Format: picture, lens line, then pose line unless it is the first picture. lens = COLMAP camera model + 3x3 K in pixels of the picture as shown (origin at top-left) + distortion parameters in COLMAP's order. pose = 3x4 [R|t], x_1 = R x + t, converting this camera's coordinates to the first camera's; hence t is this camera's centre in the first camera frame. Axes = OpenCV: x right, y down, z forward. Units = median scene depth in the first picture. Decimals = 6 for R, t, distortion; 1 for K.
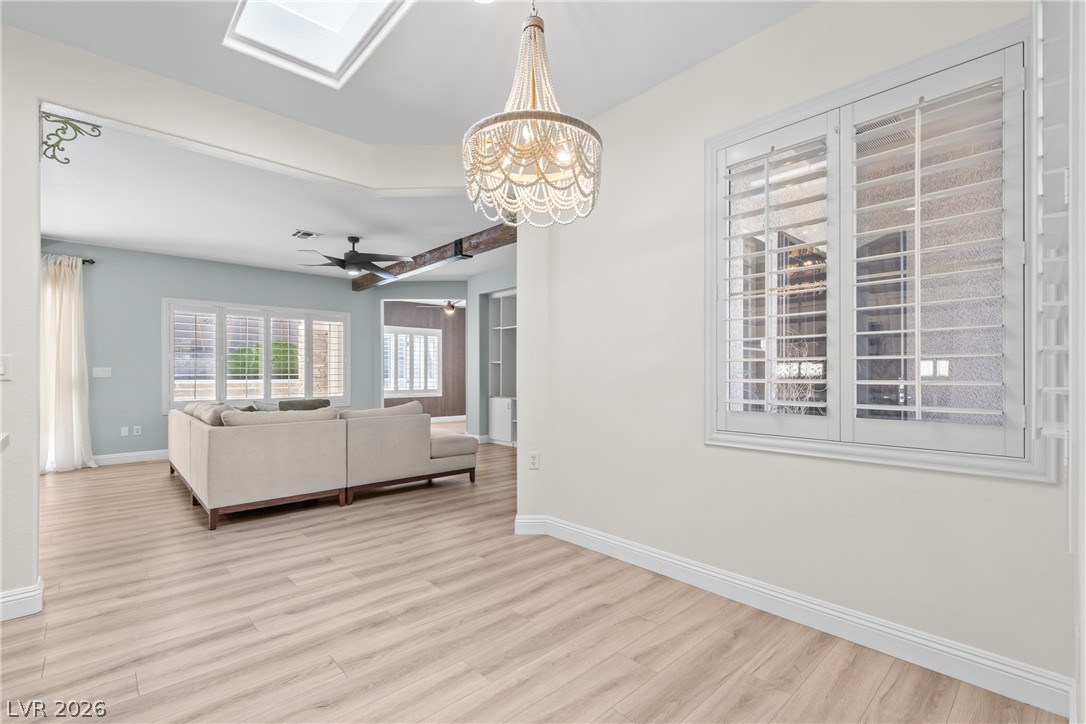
lens RADIAL K [[487.7, 0, 549.1], [0, 487.7, 372.9], [0, 0, 1]] dist [0.009960, 0.000022]
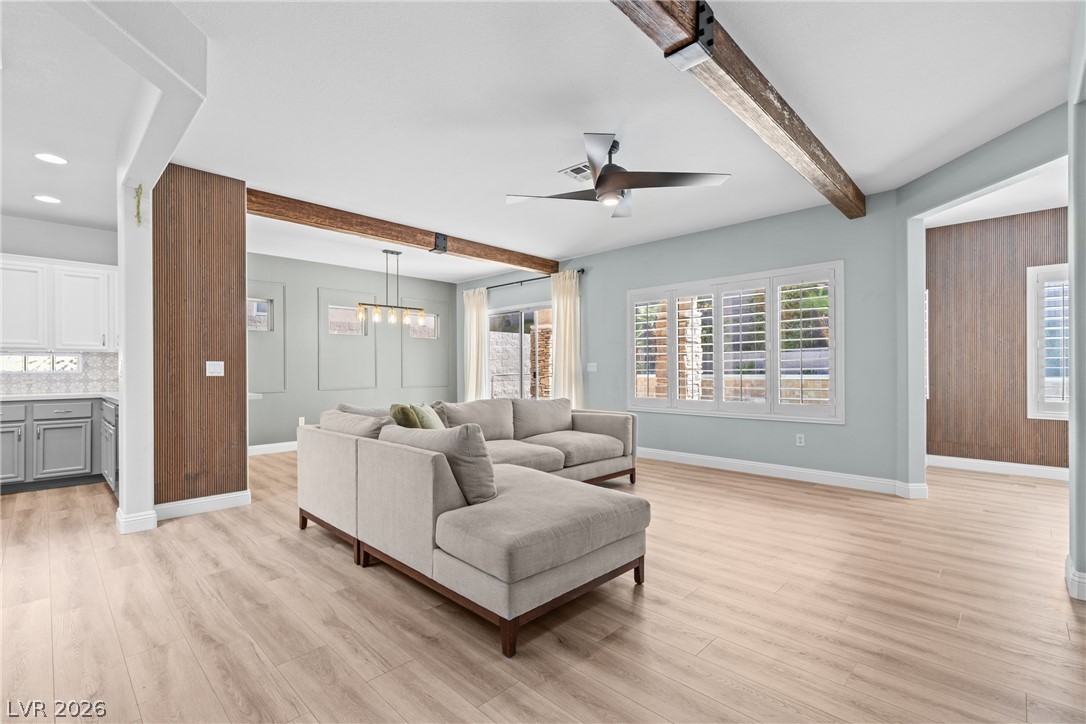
lens RADIAL K [[487.2, 0, 548.7], [0, 487.2, 368.8], [0, 0, 1]] dist [0.007325, -0.000475]
pose [[0.050911, 0.000377, -0.998703, 0.271786], [0.008132, 0.999967, 0.000792, -0.000166], [0.998670, -0.008162, 0.050906, 1.219131]]
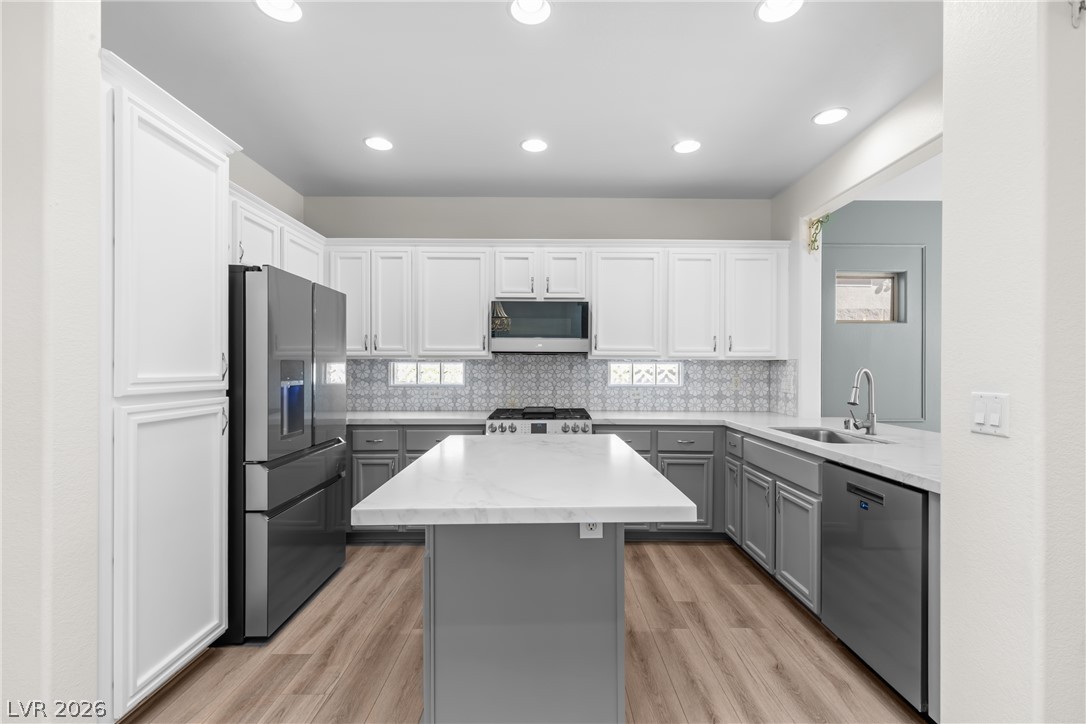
lens RADIAL K [[487.2, 0, 548.7], [0, 487.2, 368.8], [0, 0, 1]] dist [0.007325, -0.000475]
pose [[-0.672800, 0.001805, -0.739822, -0.150302], [-0.001782, 0.999990, 0.004061, -0.037686], [0.739822, 0.004051, -0.672790, 0.534782]]
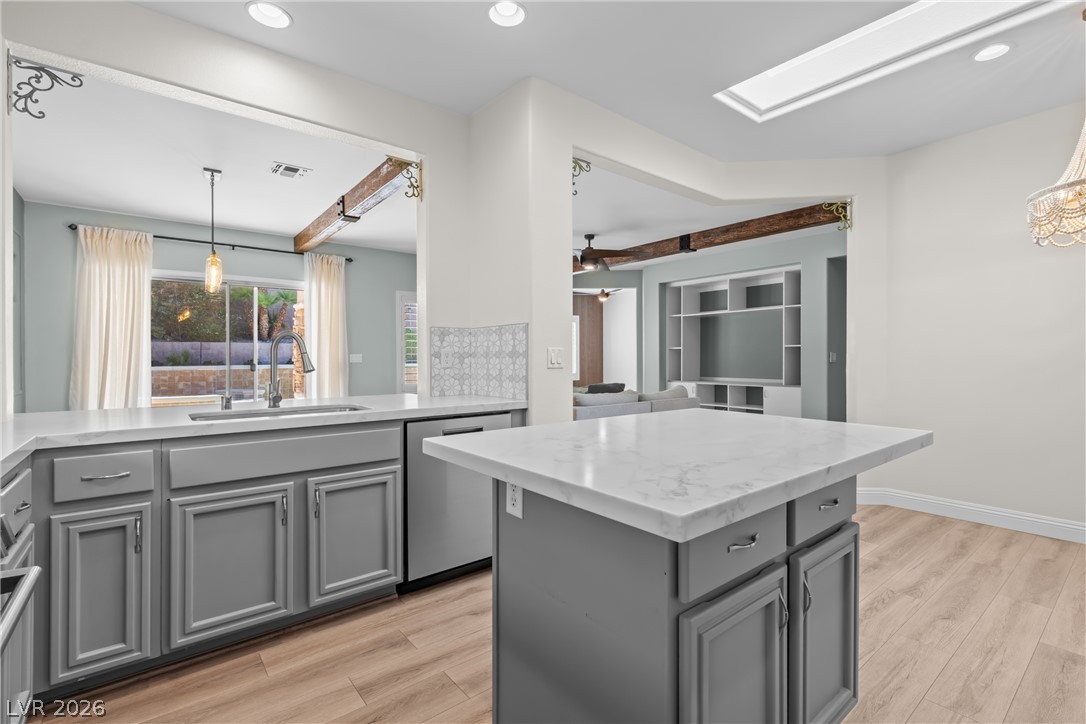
lens RADIAL K [[499.4, 0, 552.7], [0, 499.4, 356.4], [0, 0, 1]] dist [0.001749, 0.000300]
pose [[0.997889, 0.000785, -0.064938, -0.559202], [-0.000757, 1.000000, 0.000462, -0.008535], [0.064938, -0.000412, 0.997889, -0.158308]]
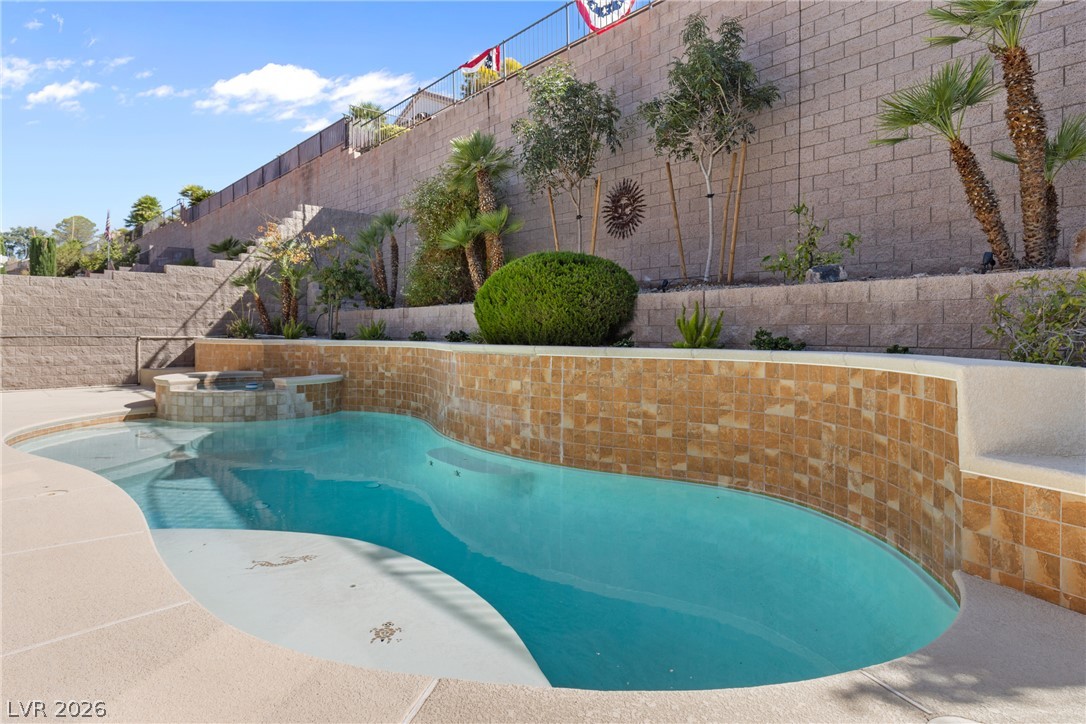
lens RADIAL K [[653.6, 0, 553.0], [0, 653.6, 337.2], [0, 0, 1]] dist [0.004227, 0.001395]
pose [[-0.013841, 0.007053, -0.999879, -0.005142], [-0.005743, 0.999958, 0.007133, 0.012683], [0.999888, 0.005841, -0.013800, 3.705457]]
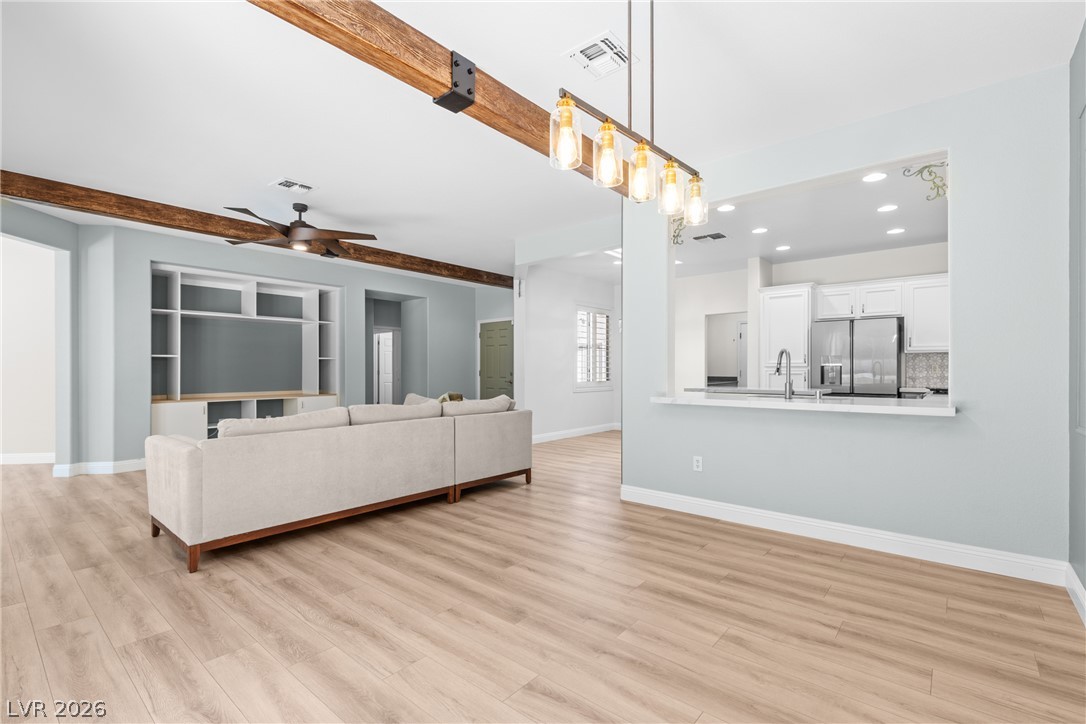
lens RADIAL K [[487.2, 0, 548.7], [0, 487.2, 368.8], [0, 0, 1]] dist [0.007325, -0.000475]
pose [[-0.125070, 0.006535, 0.992126, -1.731997], [-0.000235, 0.999978, -0.006616, 0.006309], [-0.992148, -0.001061, -0.125066, 0.942016]]
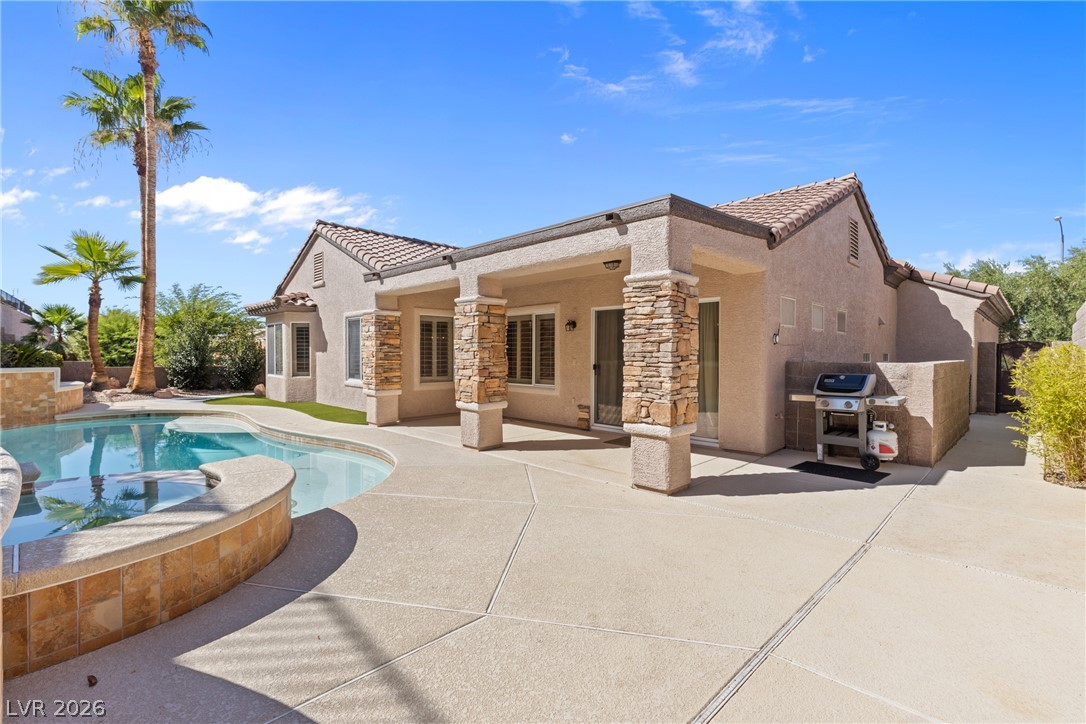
lens RADIAL K [[487.2, 0, 548.7], [0, 487.2, 368.8], [0, 0, 1]] dist [0.007325, -0.000475]
pose [[-0.034504, -0.028753, 0.998991, -3.458922], [-0.003710, 0.999583, 0.028642, -0.026022], [-0.999398, -0.002718, -0.034597, 1.701706]]
